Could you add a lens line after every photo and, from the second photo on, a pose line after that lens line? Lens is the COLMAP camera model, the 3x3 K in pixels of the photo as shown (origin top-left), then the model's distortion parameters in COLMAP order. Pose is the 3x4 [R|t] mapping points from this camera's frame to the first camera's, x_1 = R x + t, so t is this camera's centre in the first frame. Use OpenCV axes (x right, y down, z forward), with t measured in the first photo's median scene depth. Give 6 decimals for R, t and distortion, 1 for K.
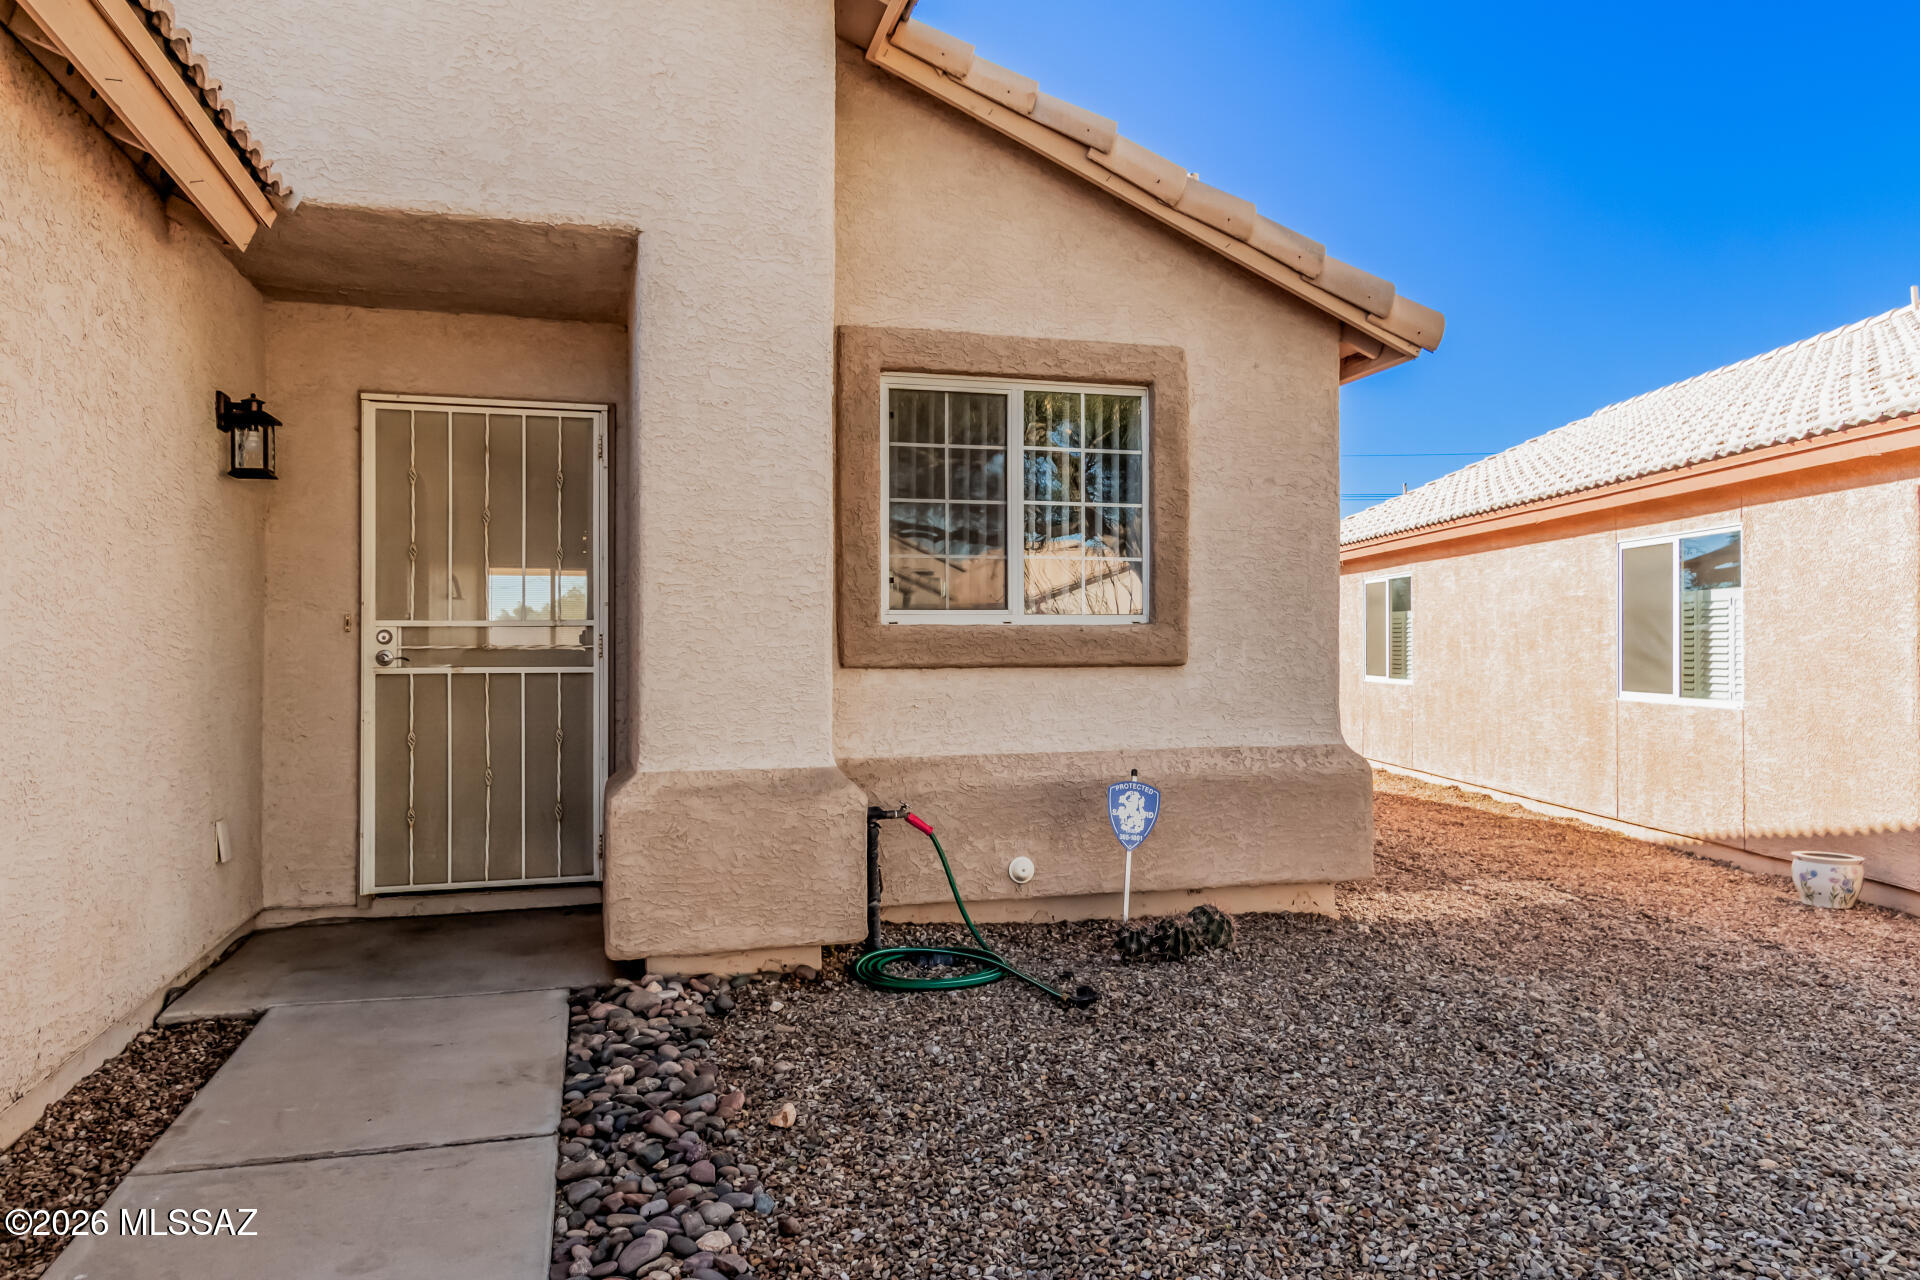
lens RADIAL K [[1208.8, 0, 968.2], [0, 1208.8, 644.5], [0, 0, 1]] dist [0.004075, 0.000849]
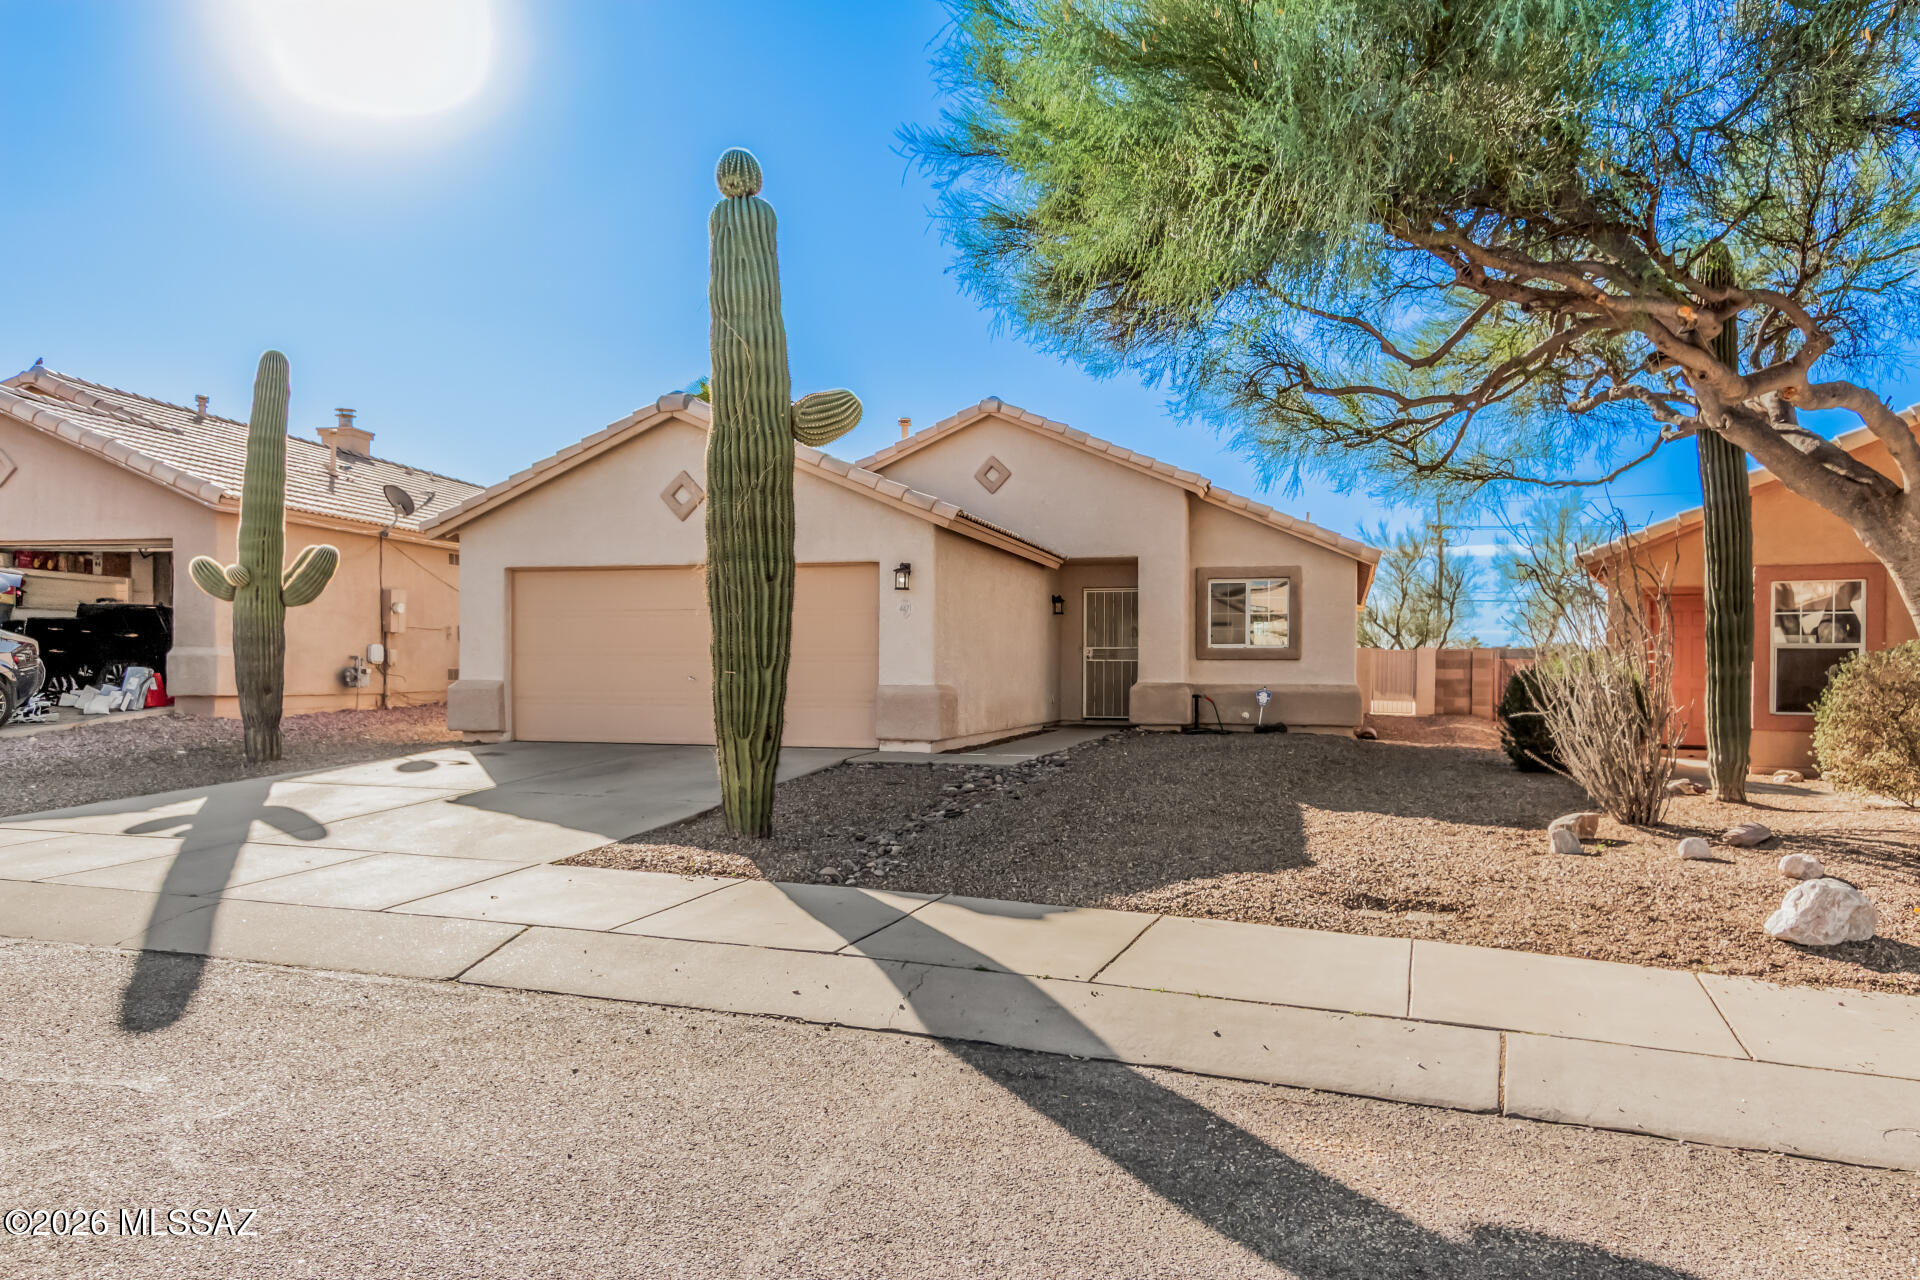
lens RADIAL K [[1208.8, 0, 974.4], [0, 1208.8, 671.5], [0, 0, 1]] dist [0.004075, 0.000849]
pose [[0.843082, 0.008233, -0.537722, 1.301106], [0.000304, 0.999875, 0.015786, -0.003600], [0.537785, -0.013472, 0.842975, -2.478299]]
